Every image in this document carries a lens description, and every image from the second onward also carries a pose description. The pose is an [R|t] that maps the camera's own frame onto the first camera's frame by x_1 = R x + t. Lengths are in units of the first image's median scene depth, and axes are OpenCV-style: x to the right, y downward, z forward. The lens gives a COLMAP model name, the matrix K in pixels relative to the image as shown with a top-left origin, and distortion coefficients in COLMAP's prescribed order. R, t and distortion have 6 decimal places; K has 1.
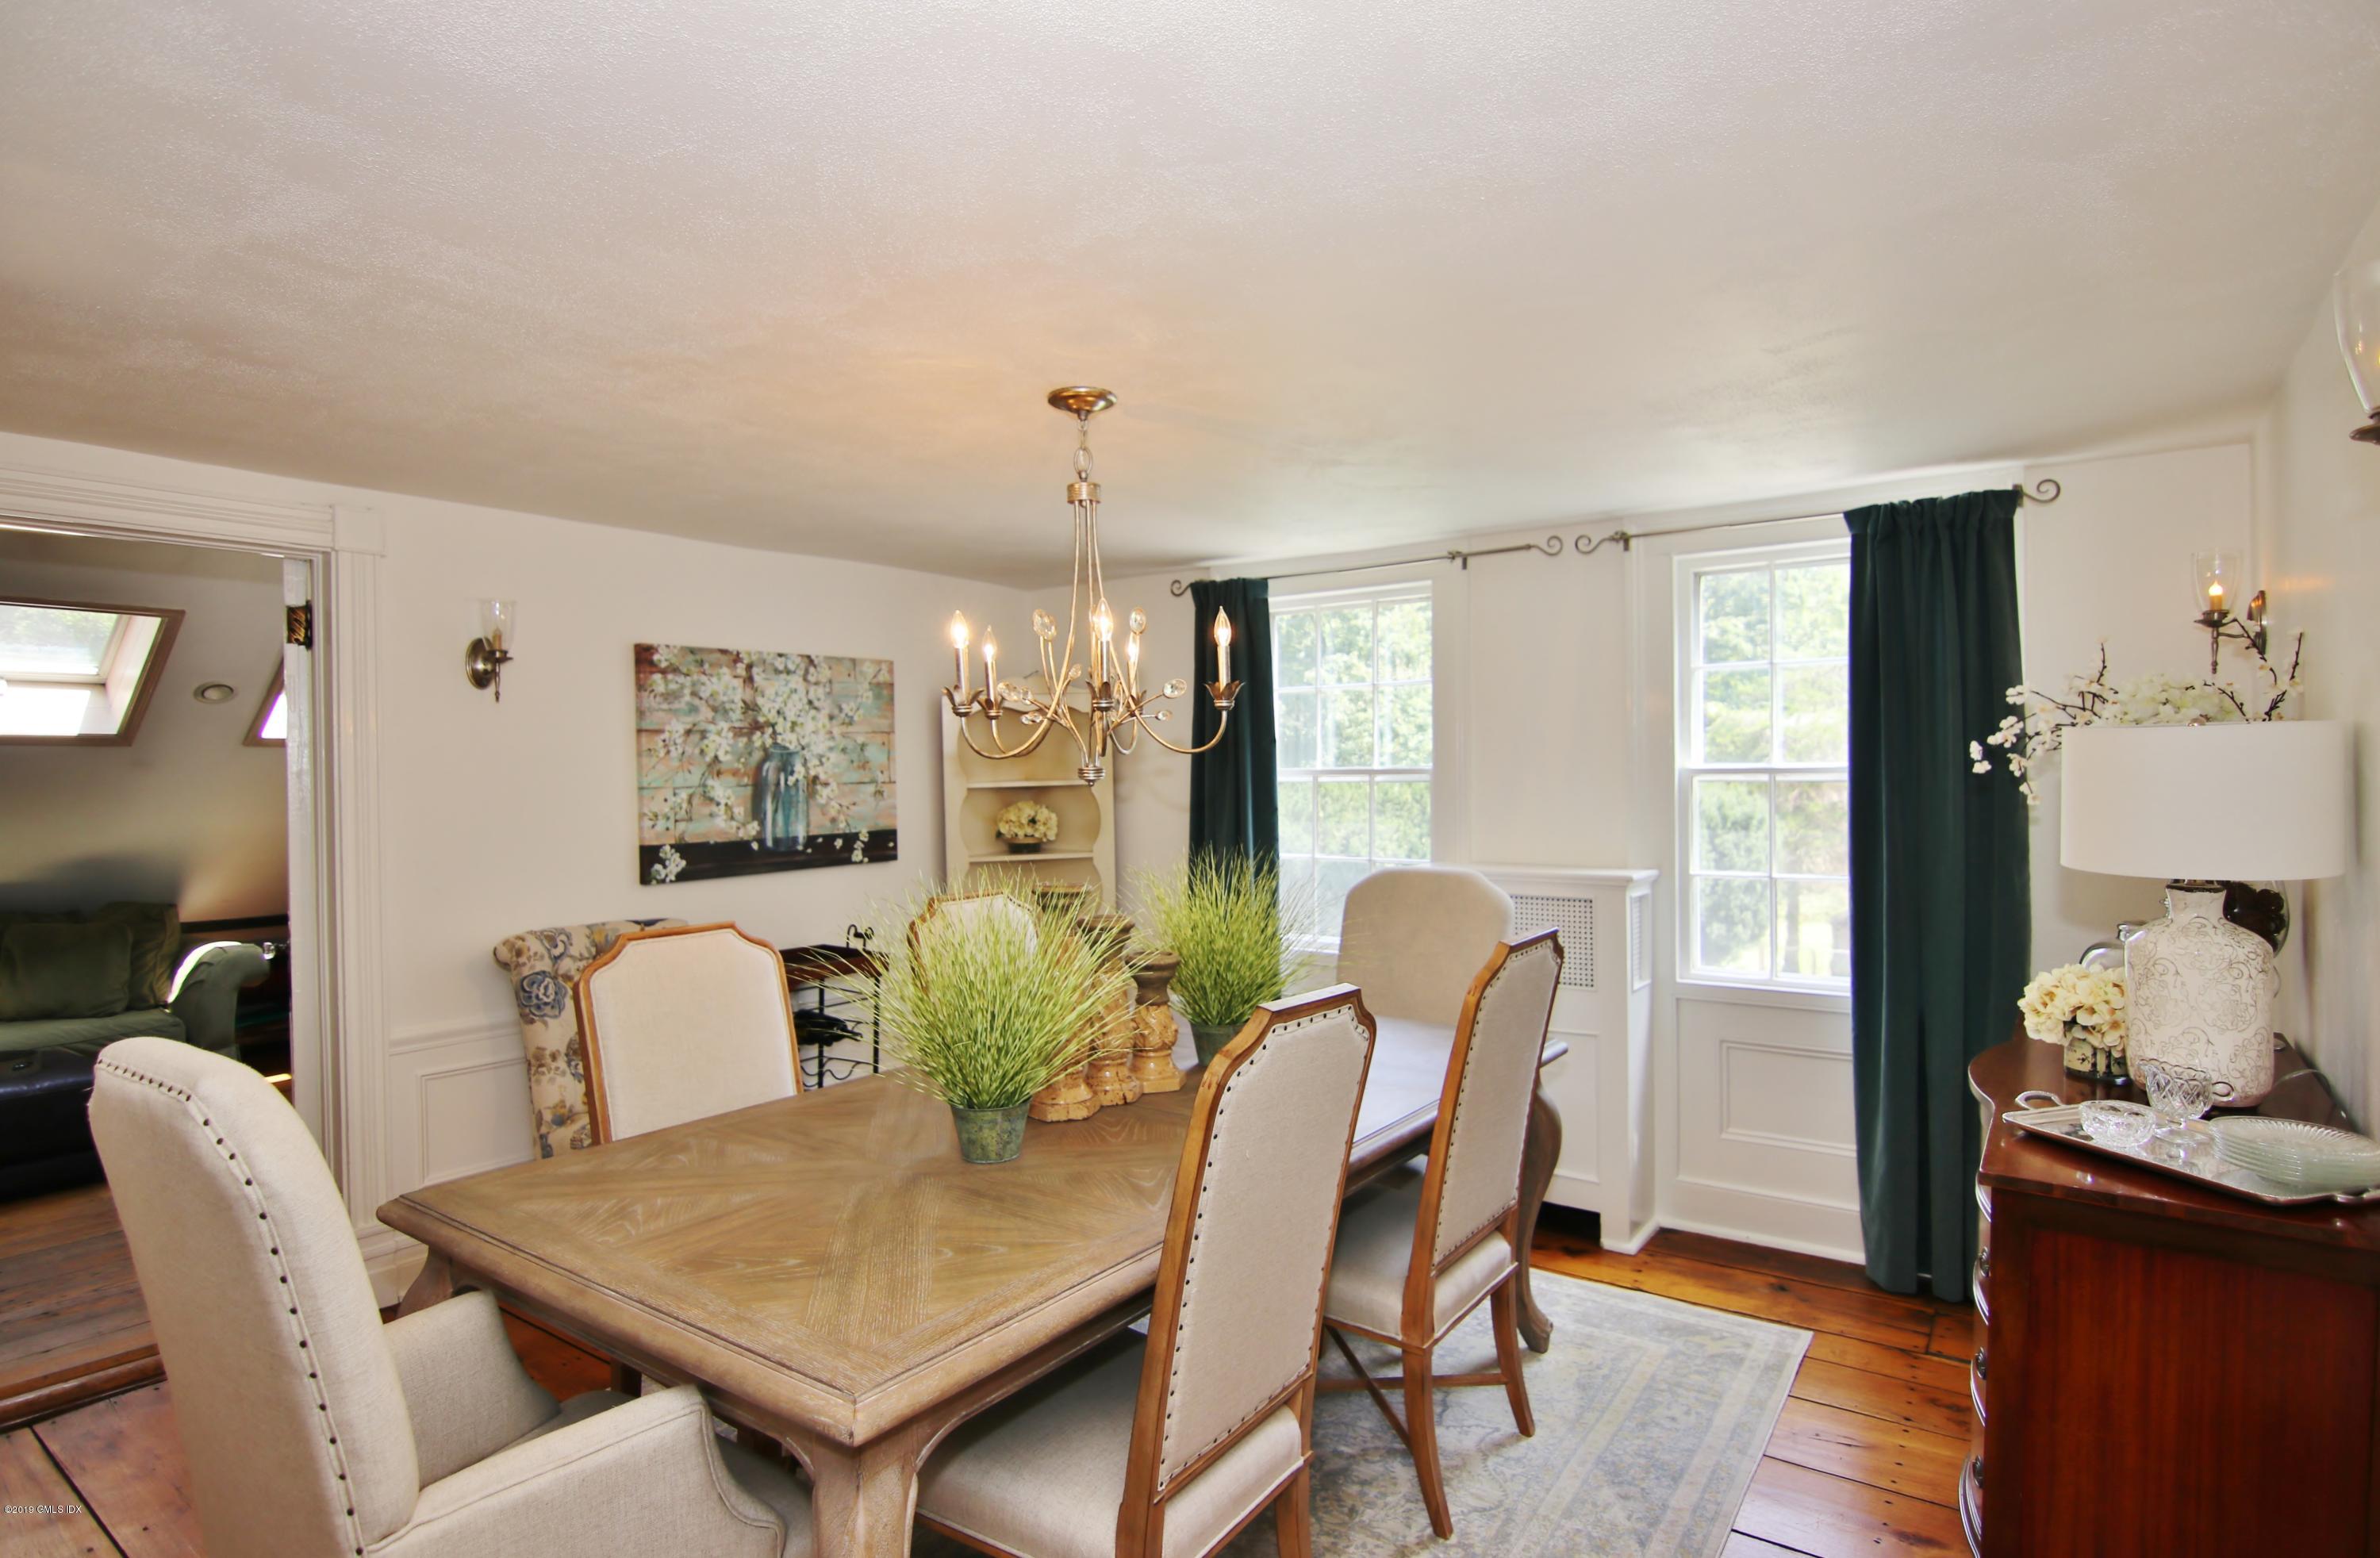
lens RADIAL K [[1236.1, 0, 1176.4], [0, 1236.1, 784.2], [0, 0, 1]] dist [0.001309, -0.000394]
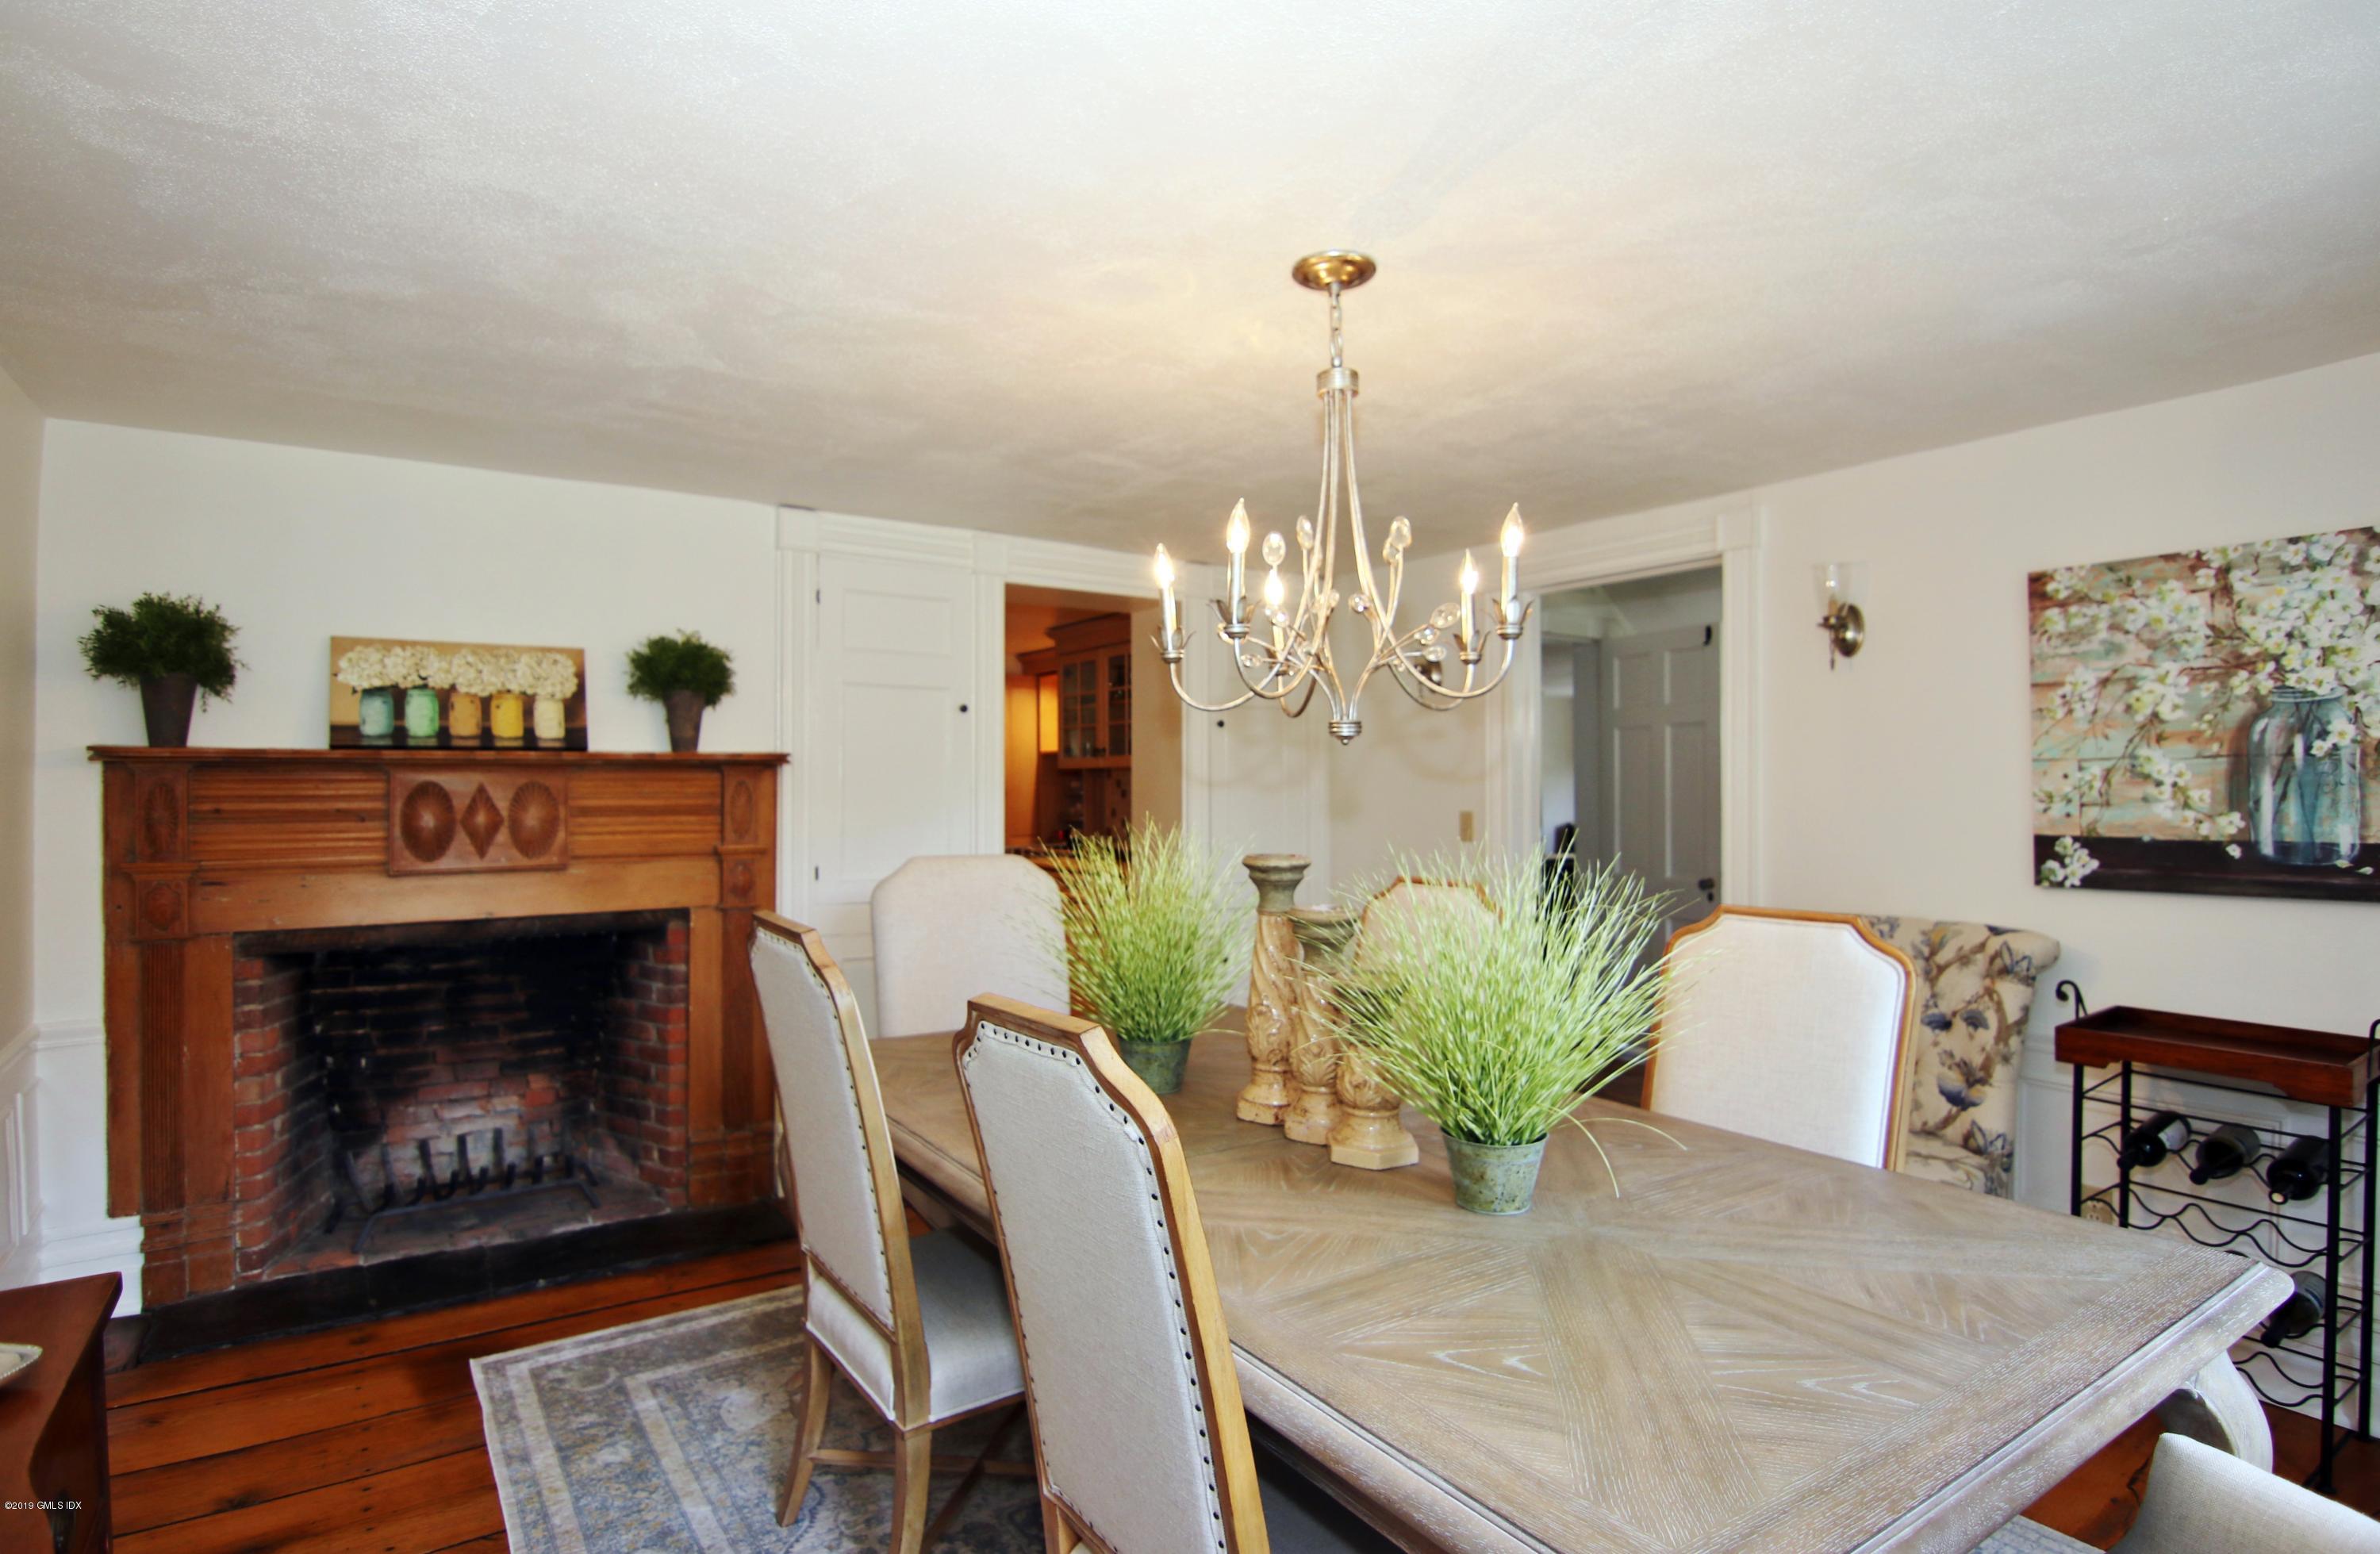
lens RADIAL K [[1236.1, 0, 1188.3], [0, 1236.1, 780.0], [0, 0, 1]] dist [0.001309, -0.000394]
pose [[-0.326176, 0.005592, -0.945292, 0.446885], [-0.009315, 0.999915, 0.009130, 0.012818], [0.945263, 0.011783, -0.326096, 0.717064]]
